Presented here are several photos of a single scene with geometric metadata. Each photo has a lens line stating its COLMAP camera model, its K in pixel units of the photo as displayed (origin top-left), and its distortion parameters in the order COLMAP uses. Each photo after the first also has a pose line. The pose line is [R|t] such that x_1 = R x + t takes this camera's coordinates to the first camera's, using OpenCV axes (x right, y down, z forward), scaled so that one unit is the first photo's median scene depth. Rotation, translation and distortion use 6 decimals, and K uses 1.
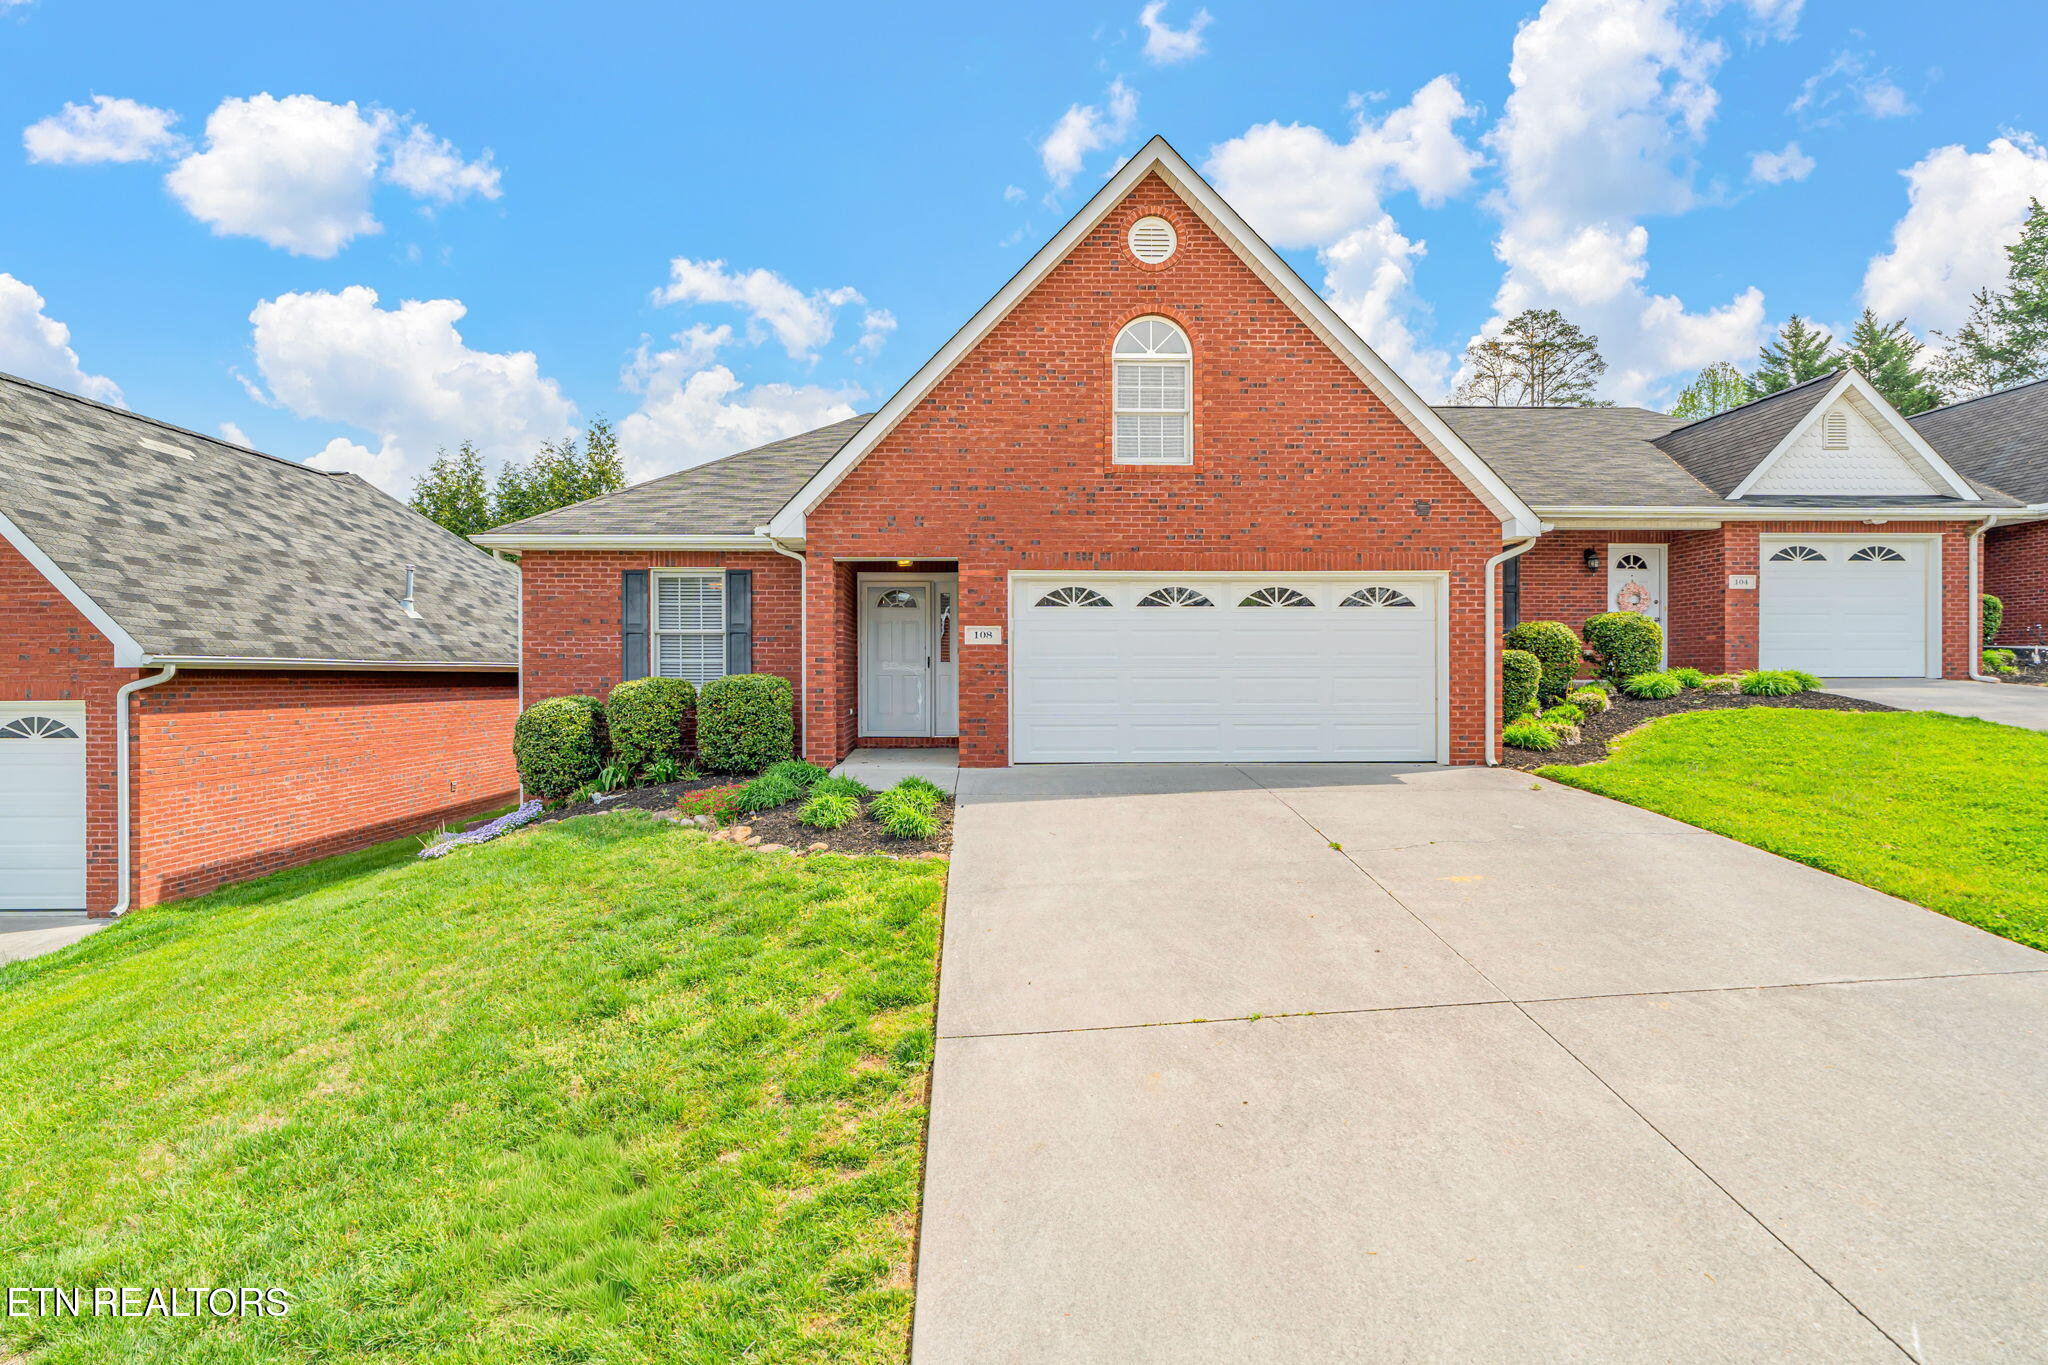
lens RADIAL K [[1072.7, 0, 1021.9], [0, 1072.7, 668.5], [0, 0, 1]] dist [-0.004788, 0.000506]
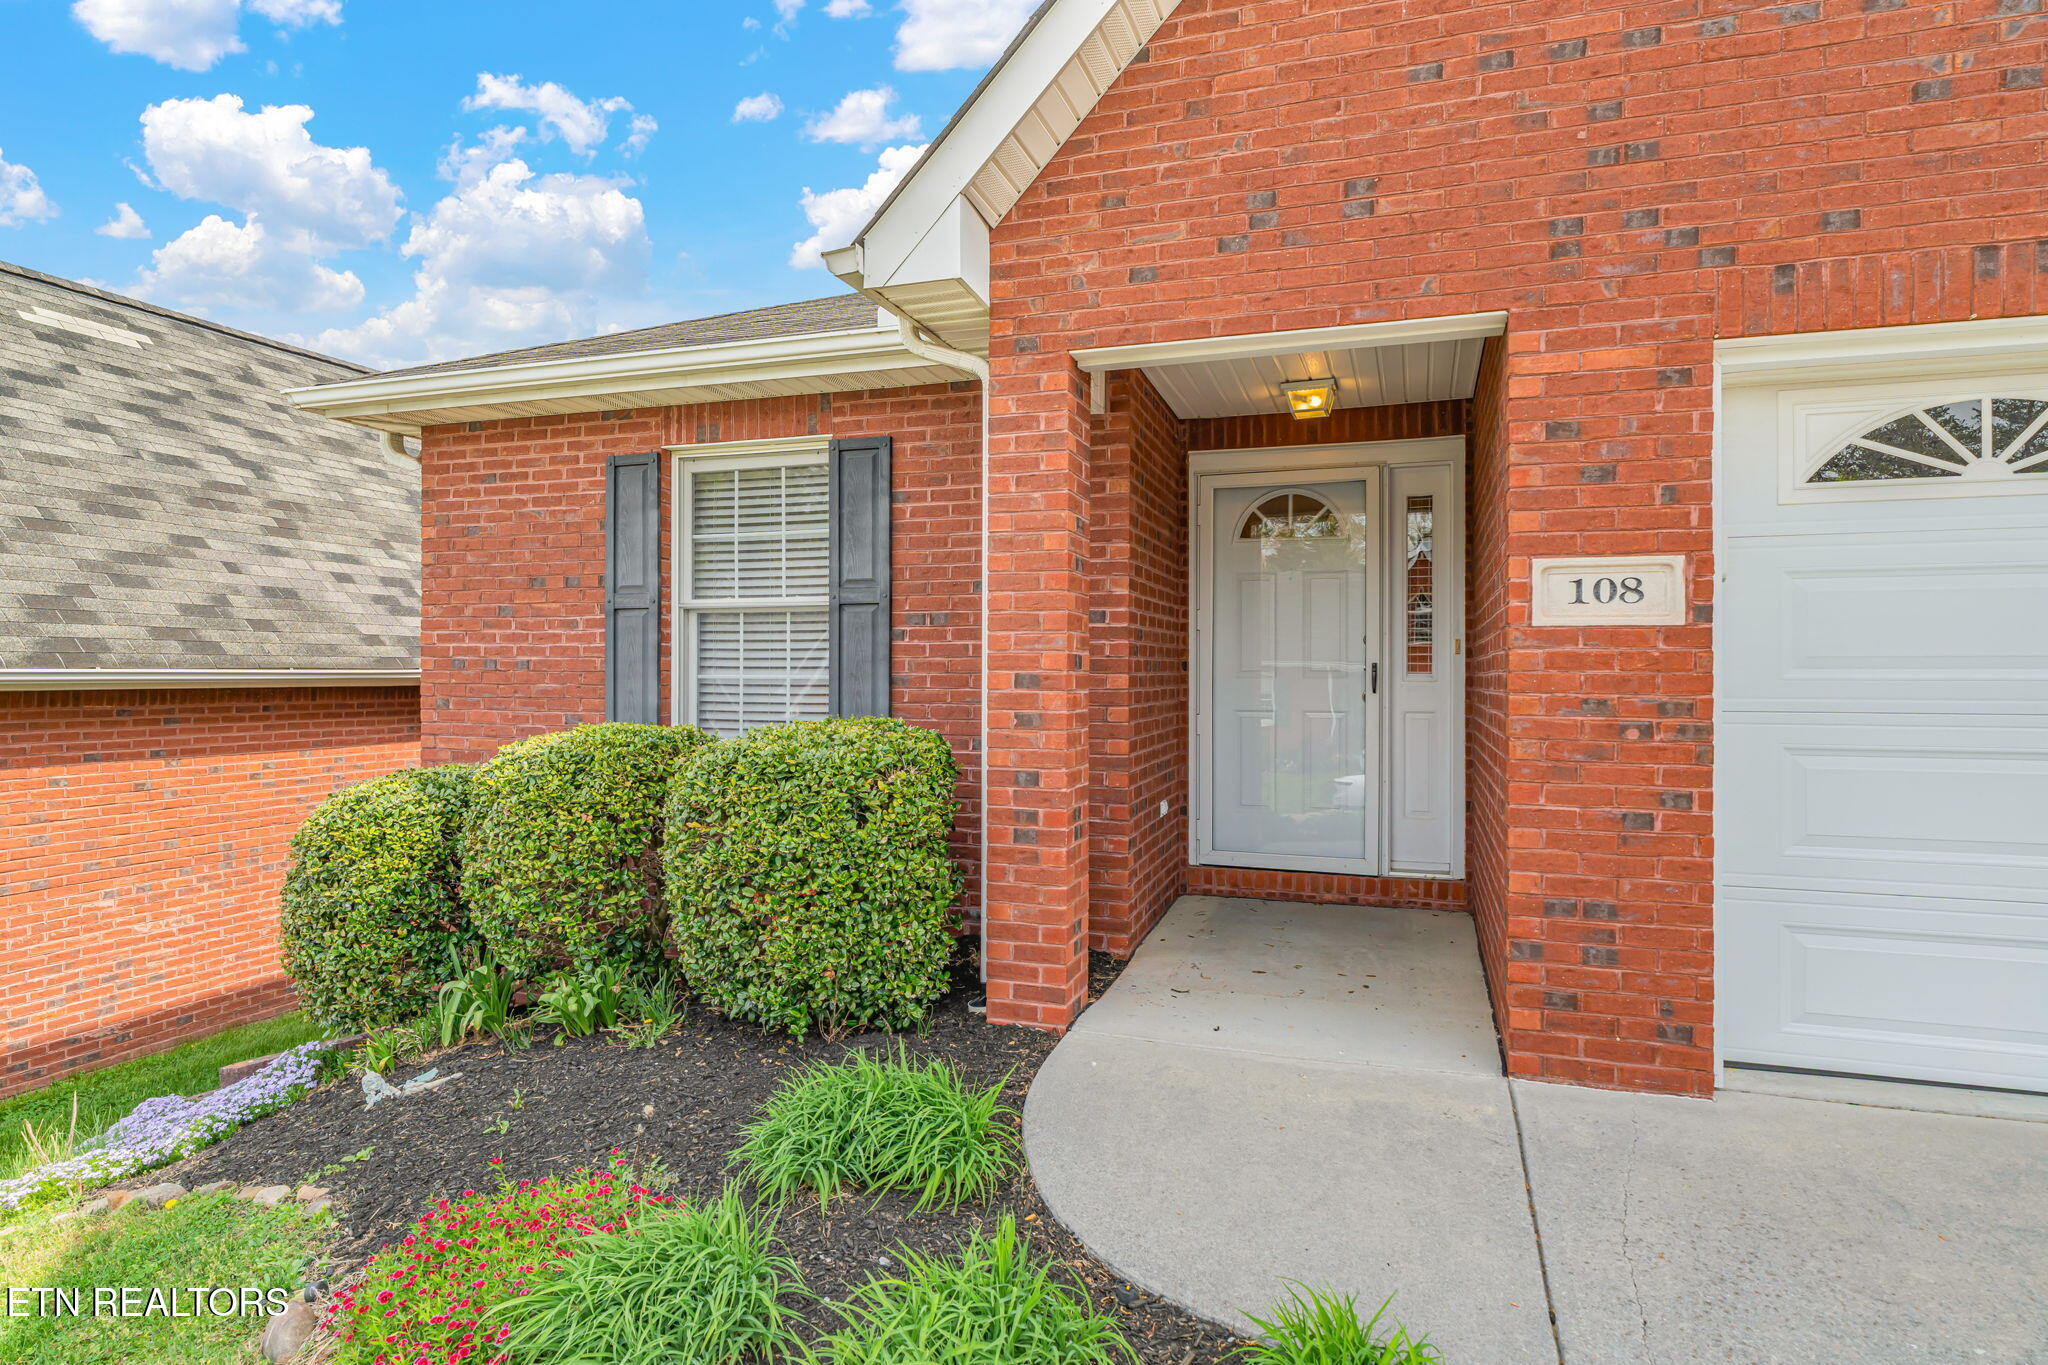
lens RADIAL K [[1072.7, 0, 1018.8], [0, 1072.7, 678.7], [0, 0, 1]] dist [-0.004788, 0.000506]
pose [[0.928723, 0.006522, -0.370718, -0.070766], [-0.000122, 0.999851, 0.017286, -0.013344], [0.370775, -0.016009, 0.928585, 0.671745]]
